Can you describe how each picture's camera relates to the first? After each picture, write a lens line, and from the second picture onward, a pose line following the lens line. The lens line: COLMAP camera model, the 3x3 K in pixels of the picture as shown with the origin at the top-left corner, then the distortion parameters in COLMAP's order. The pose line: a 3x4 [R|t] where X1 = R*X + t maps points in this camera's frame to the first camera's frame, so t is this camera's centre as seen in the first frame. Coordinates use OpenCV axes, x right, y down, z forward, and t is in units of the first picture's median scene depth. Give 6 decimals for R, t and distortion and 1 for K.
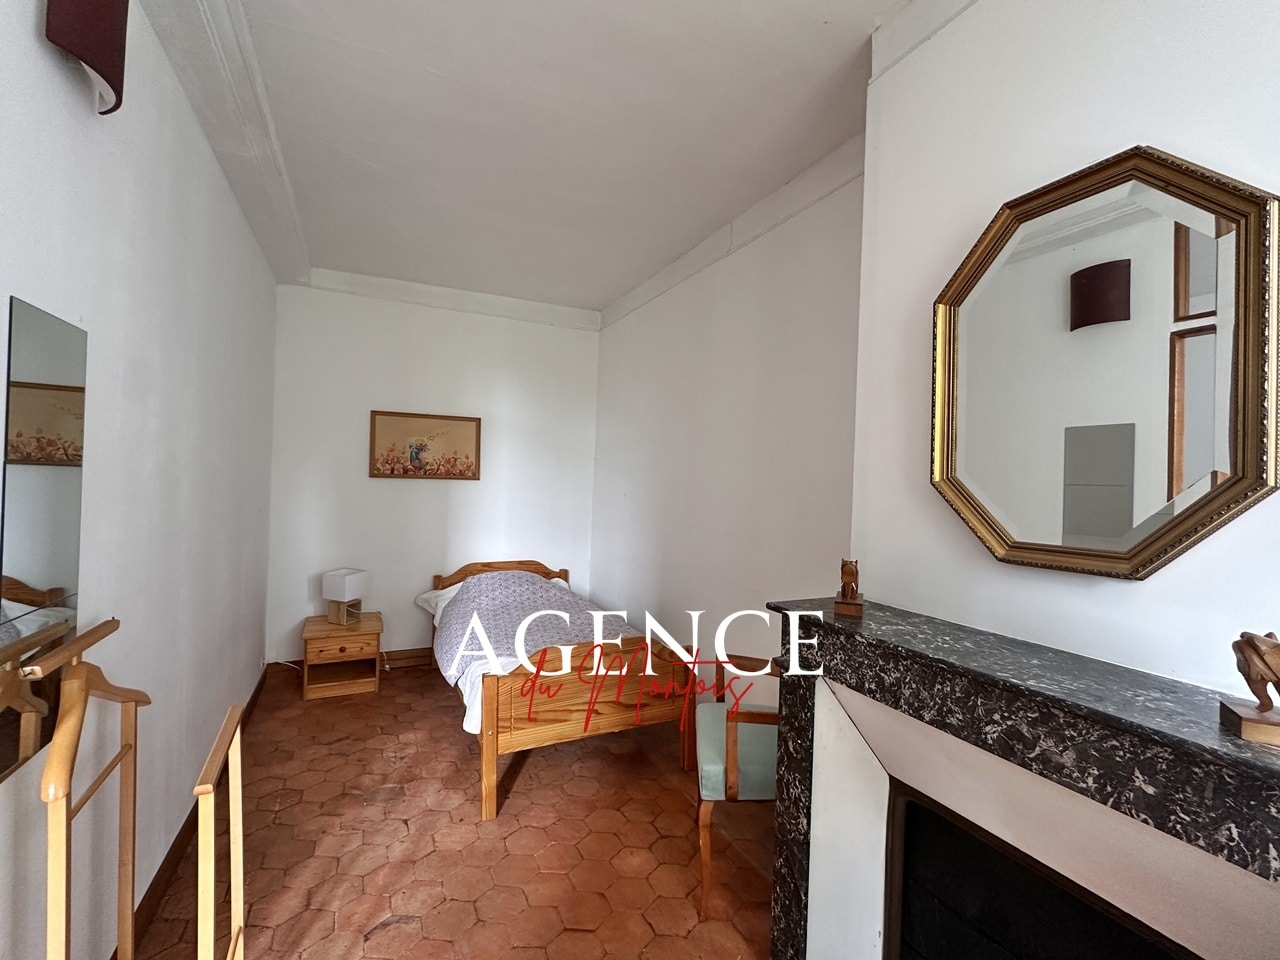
lens RADIAL K [[576.2, 0, 634.0], [0, 576.2, 476.3], [0, 0, 1]] dist [-0.000153, -0.000423]
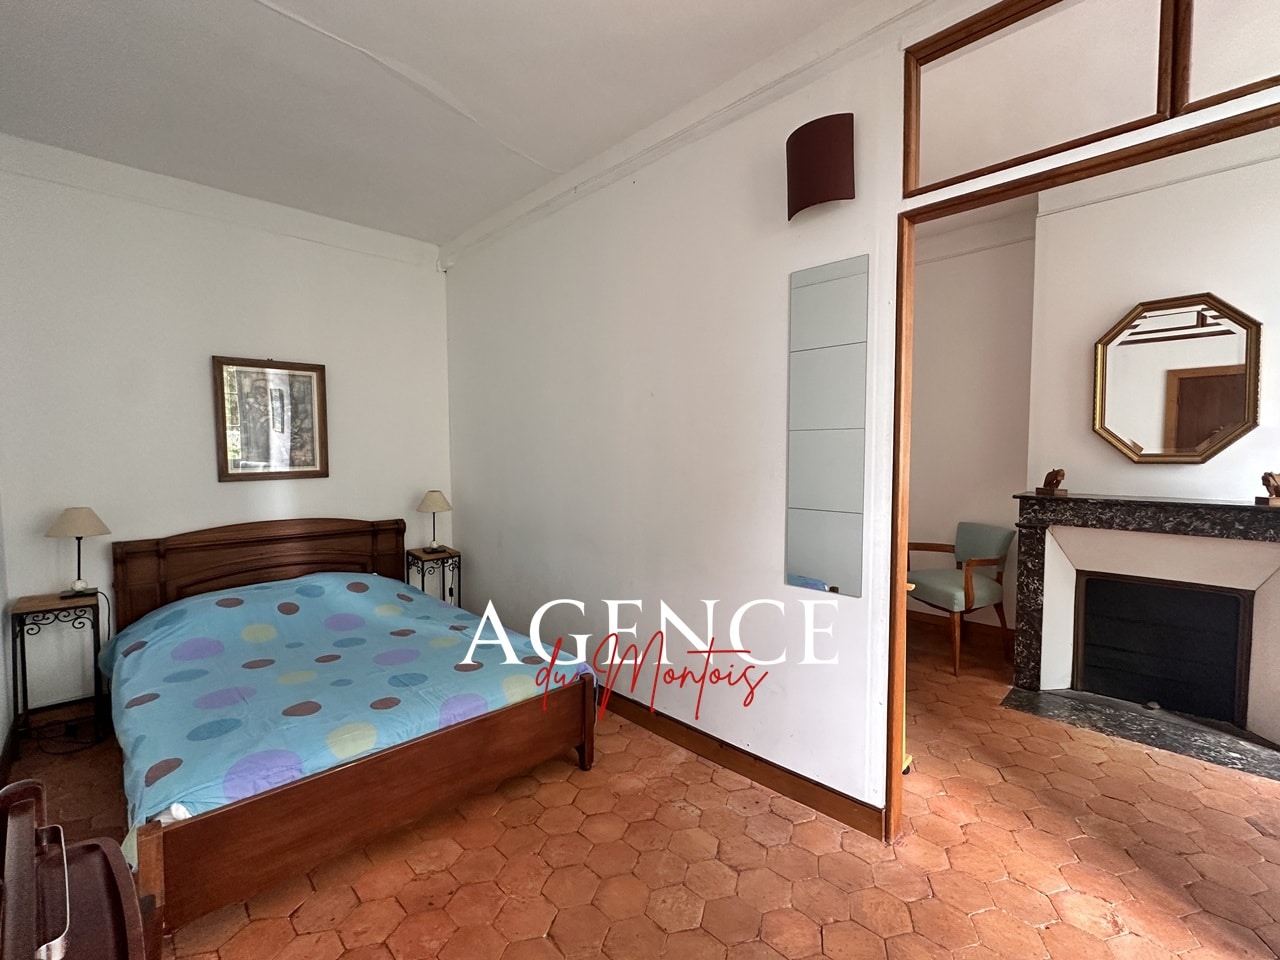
lens RADIAL K [[576.2, 0, 645.4], [0, 576.2, 479.8], [0, 0, 1]] dist [-0.000153, -0.000423]
pose [[0.935510, -0.048412, 0.349967, -2.066293], [0.028024, 0.997614, 0.063089, 0.017682], [-0.352186, -0.049213, 0.934635, -0.467397]]
